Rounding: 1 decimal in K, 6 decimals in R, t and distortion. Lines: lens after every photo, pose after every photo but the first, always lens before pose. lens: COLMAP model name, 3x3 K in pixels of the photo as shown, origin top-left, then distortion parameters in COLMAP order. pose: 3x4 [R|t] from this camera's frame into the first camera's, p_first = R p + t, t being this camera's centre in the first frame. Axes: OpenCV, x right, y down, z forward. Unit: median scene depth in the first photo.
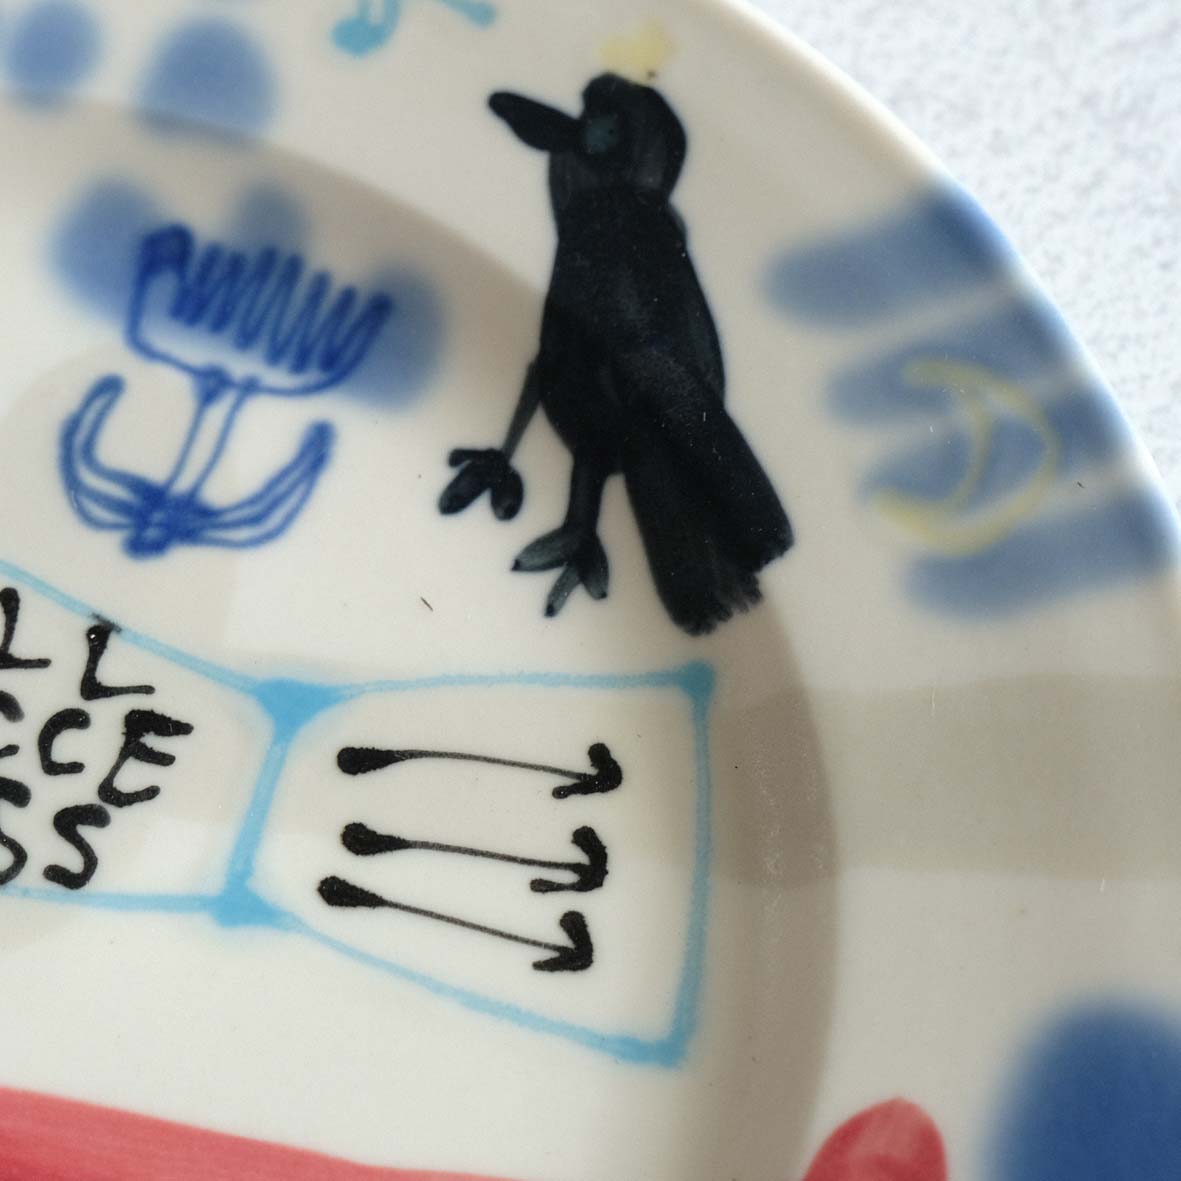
lens RADIAL K [[3113.3, 0, 360.2], [0, 3113.3, 590.3], [0, 0, 1]] dist [-0.057490, 0.007351]
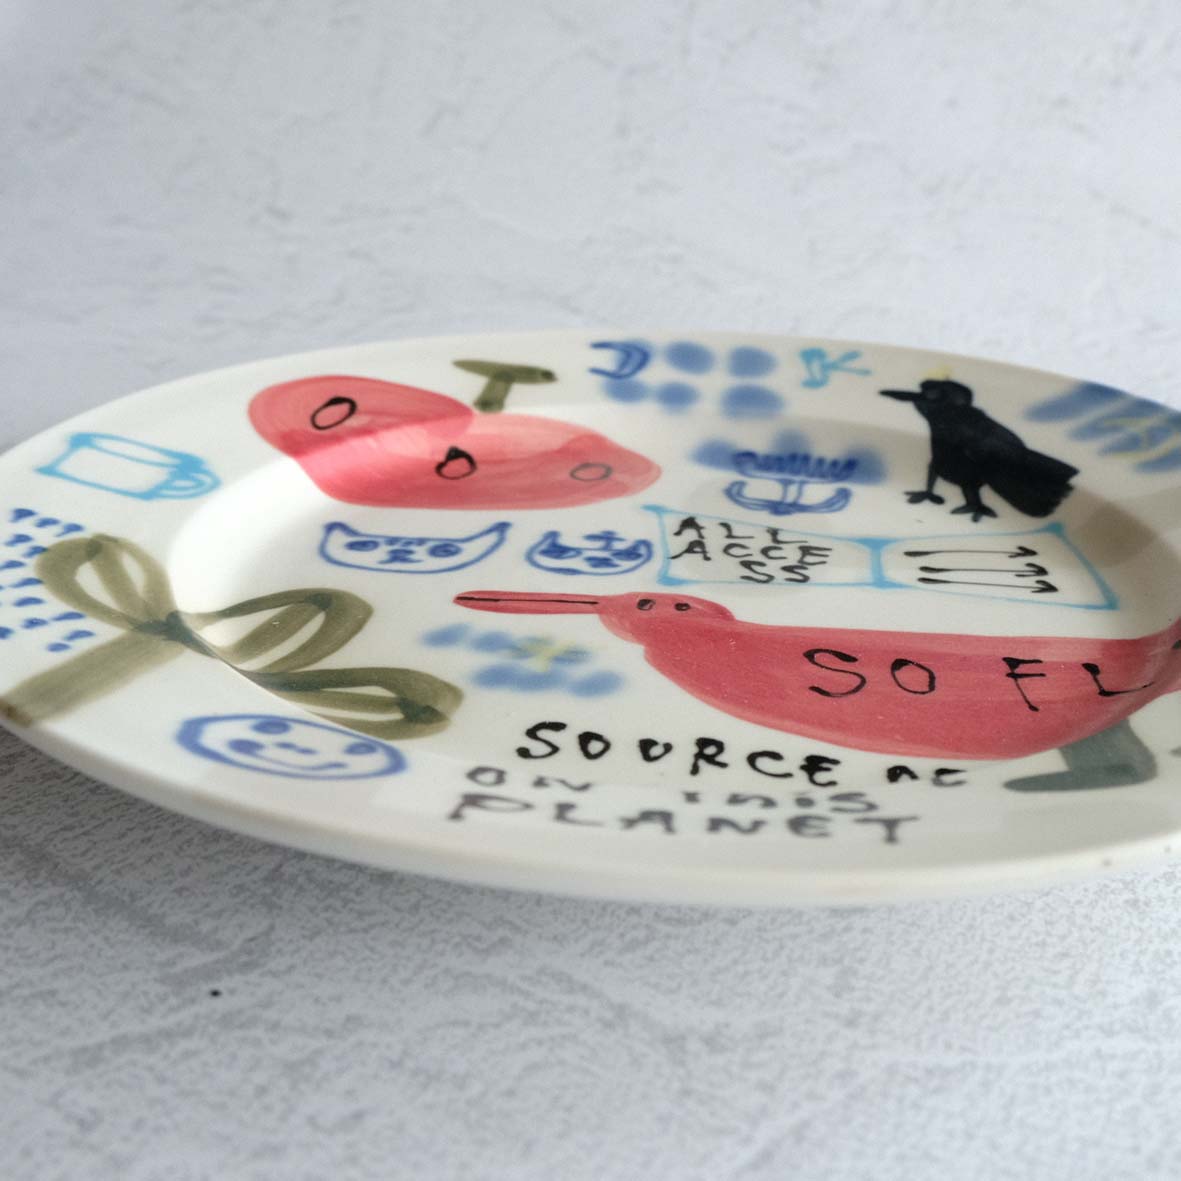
lens RADIAL K [[1636.8, 0, 776.2], [0, 1636.8, 588.3], [0, 0, 1]] dist [0.019047, 0.008704]
pose [[0.969046, -0.035794, 0.244273, -0.344148], [0.173259, 0.803457, -0.569595, 0.654592], [-0.175874, 0.594286, 0.784788, 0.173659]]
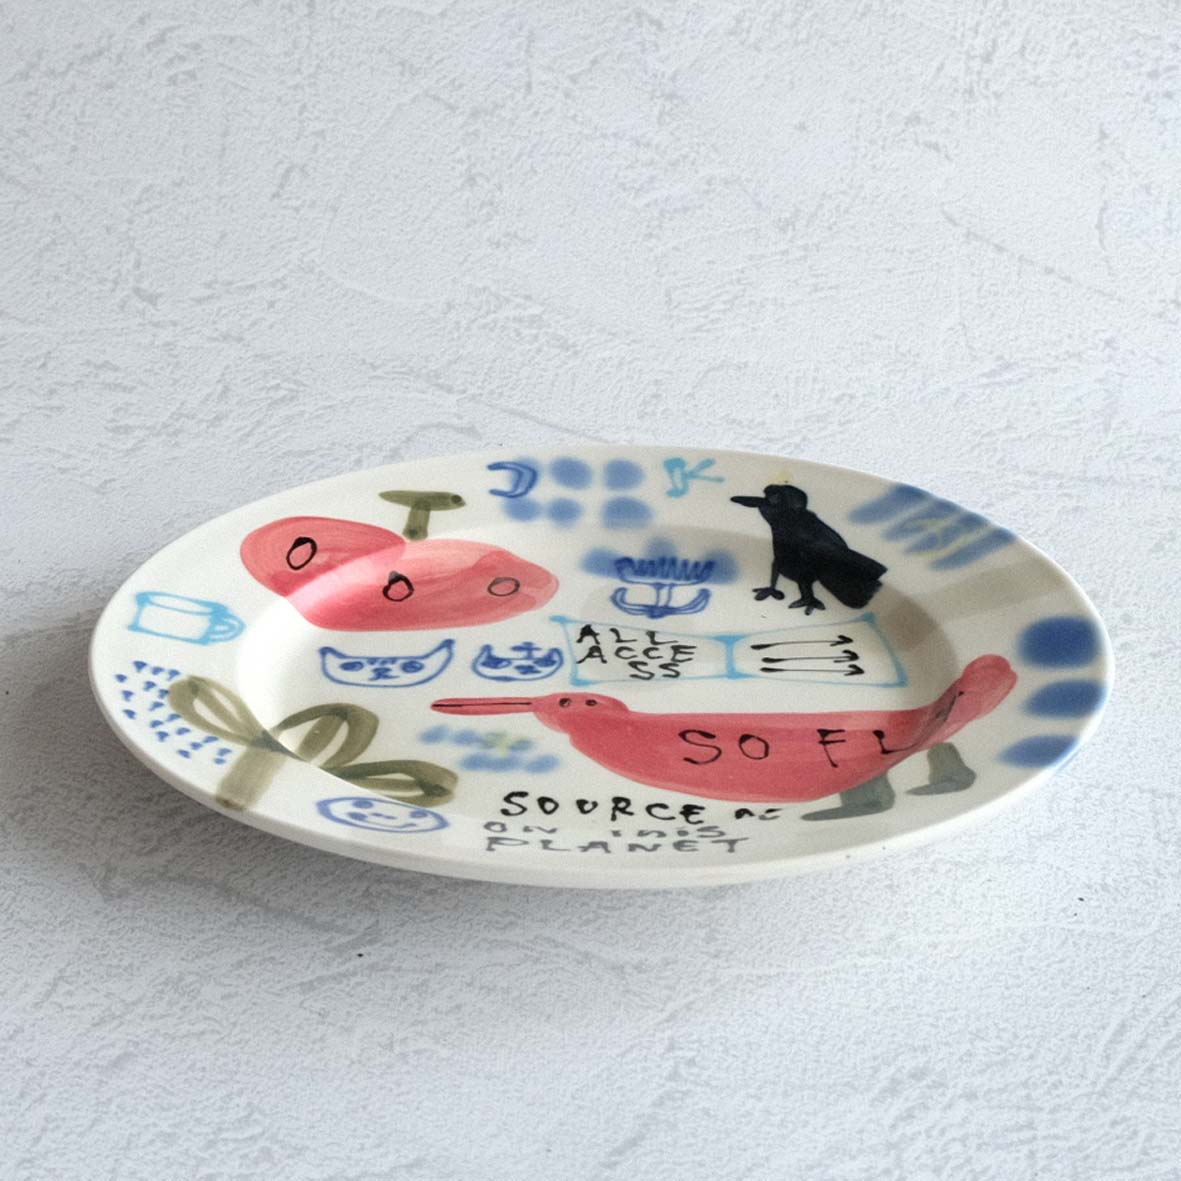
lens RADIAL K [[2749.4, 0, 590.0], [0, 2749.4, 384.2], [0, 0, 1]] dist [-0.000774, 0.395978]
pose [[0.969685, -0.074702, 0.232661, -0.667223], [0.205538, 0.764286, -0.611245, 1.282572], [-0.132158, 0.640536, 0.756471, -0.923698]]
